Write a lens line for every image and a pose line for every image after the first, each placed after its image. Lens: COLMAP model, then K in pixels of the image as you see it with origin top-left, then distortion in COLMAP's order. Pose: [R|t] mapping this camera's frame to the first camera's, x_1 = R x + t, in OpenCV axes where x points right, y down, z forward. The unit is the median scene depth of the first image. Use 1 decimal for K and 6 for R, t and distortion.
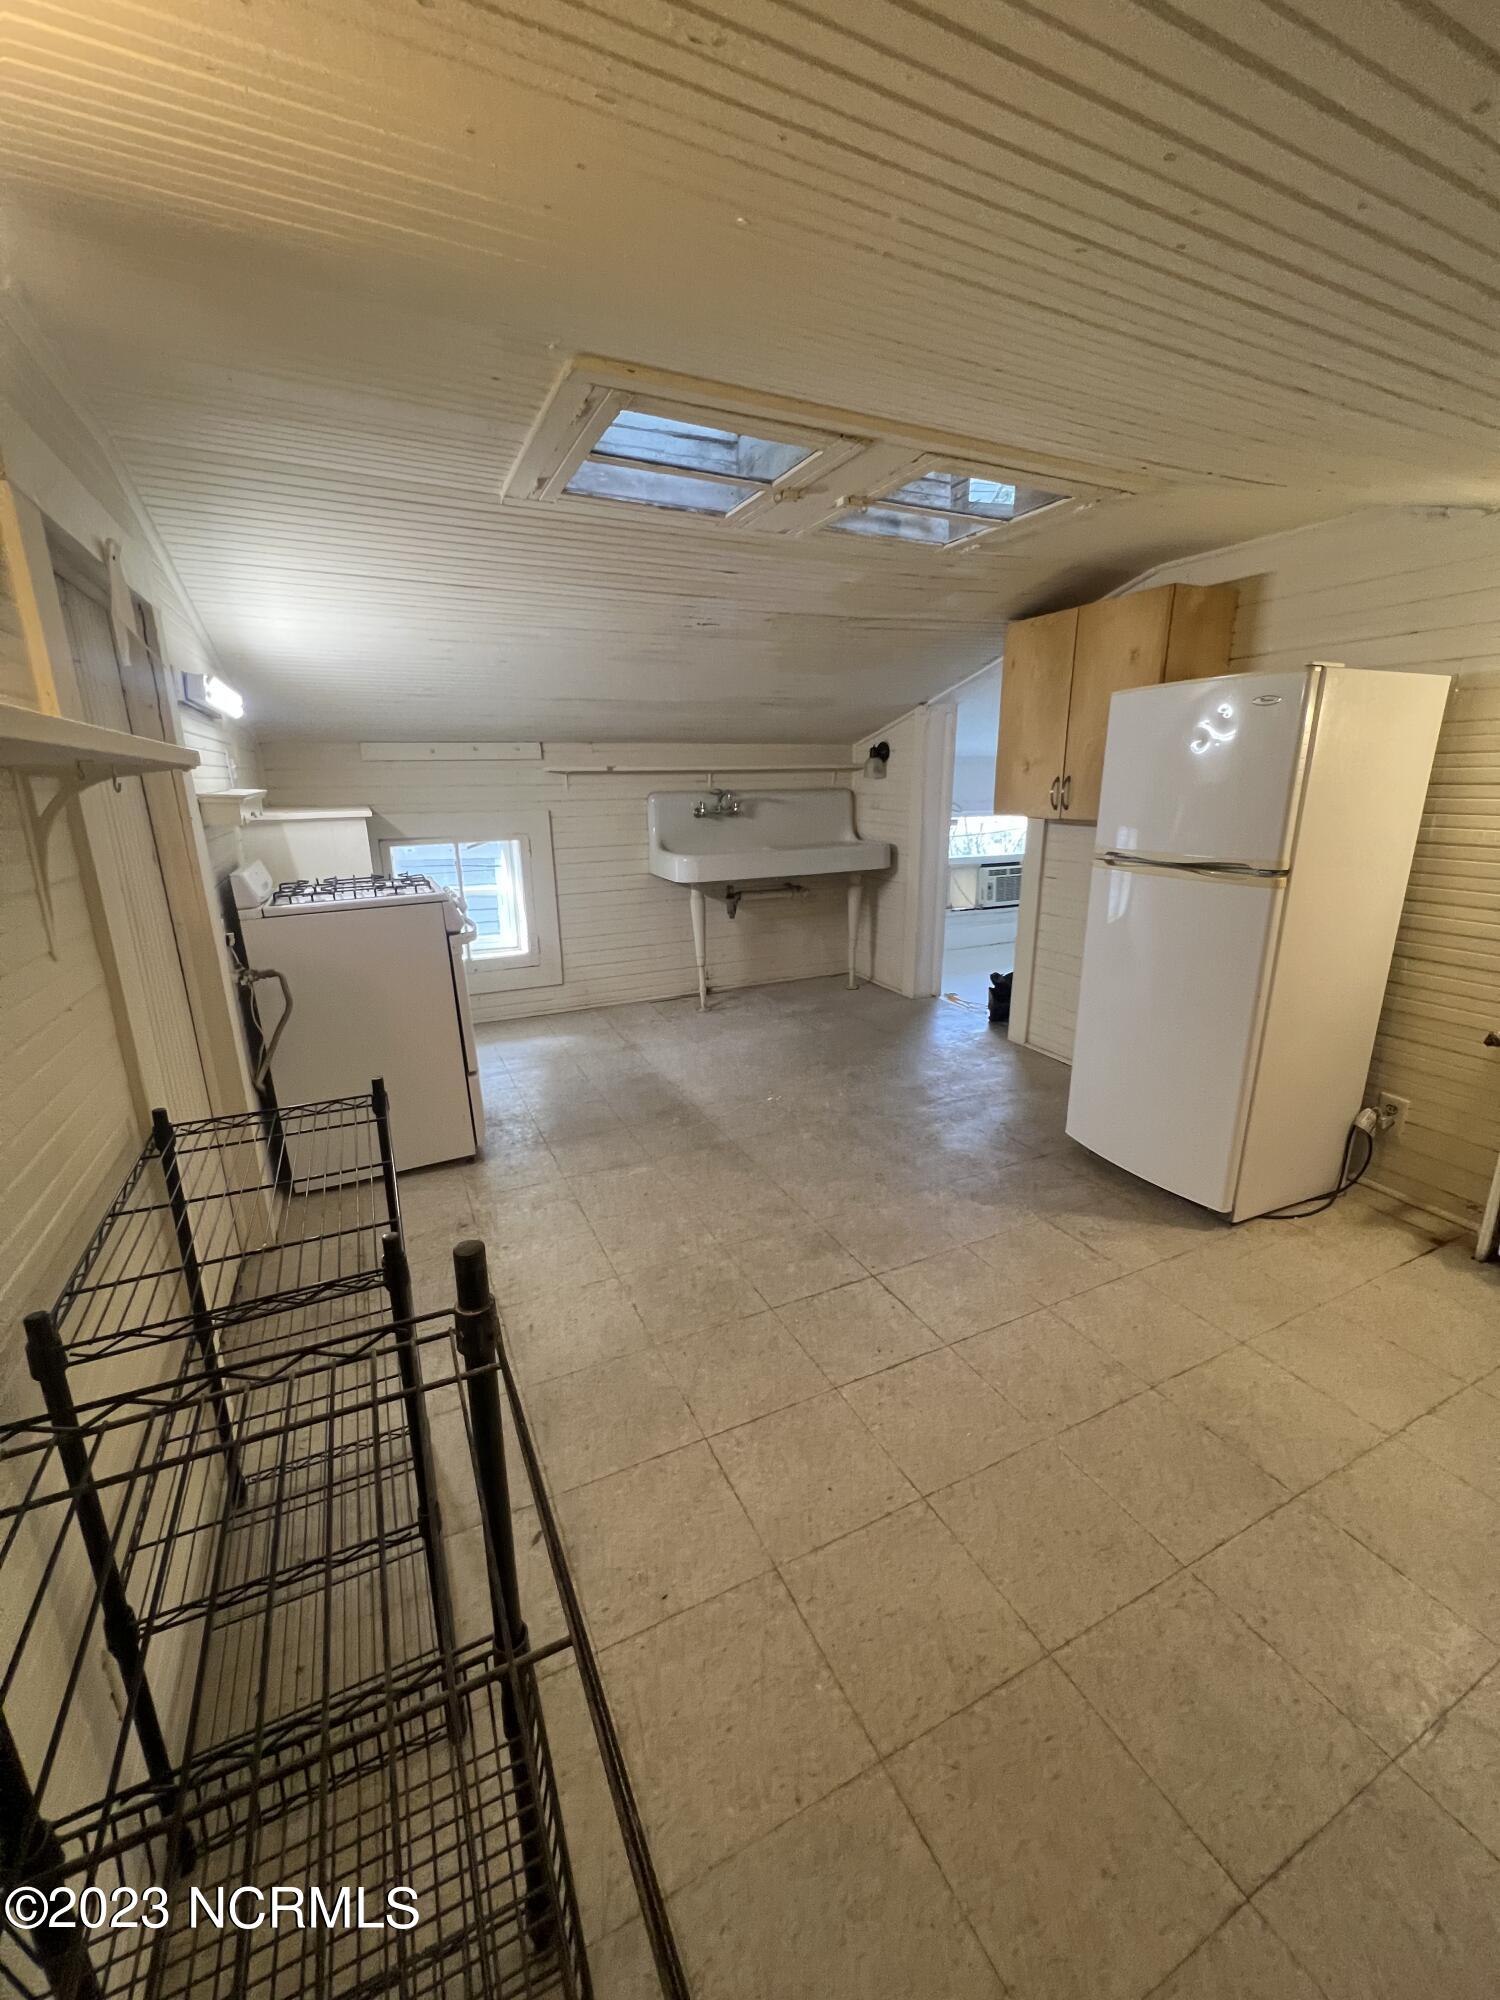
lens RADIAL K [[797.0, 0, 754.9], [0, 797.0, 998.7], [0, 0, 1]] dist [-0.003832, 0.000707]
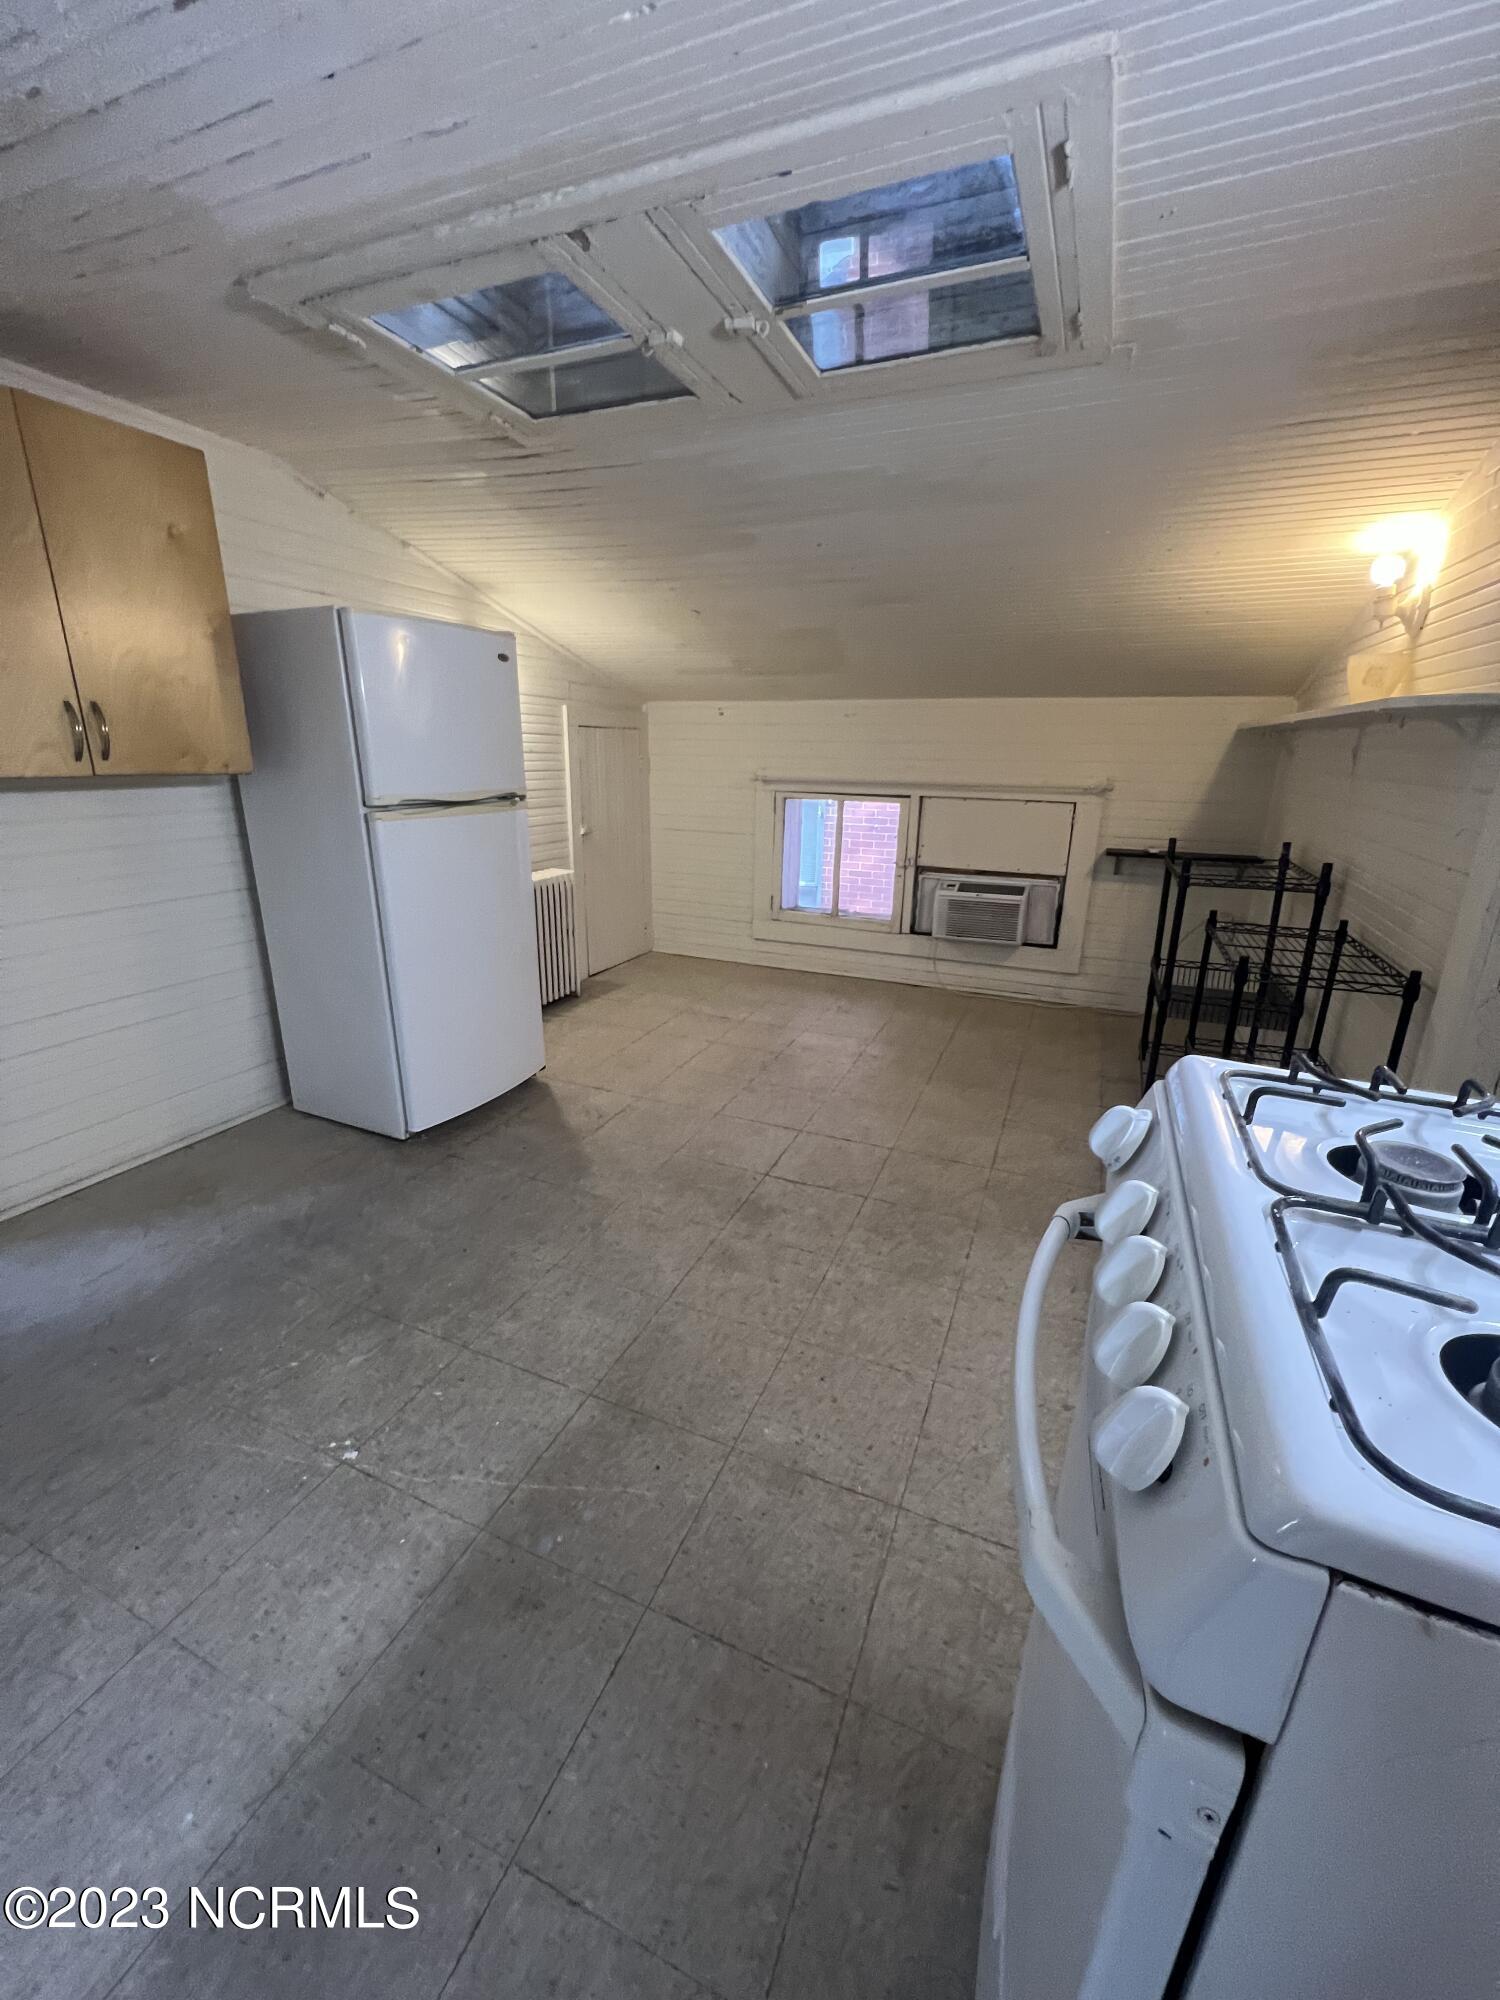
lens RADIAL K [[797.0, 0, 750.8], [0, 797.0, 998.5], [0, 0, 1]] dist [-0.003832, 0.000707]
pose [[-0.657001, -0.228613, 0.718391, -0.432808], [0.189359, 0.872322, 0.450775, -0.277402], [-0.729721, 0.432193, -0.529826, 1.118478]]
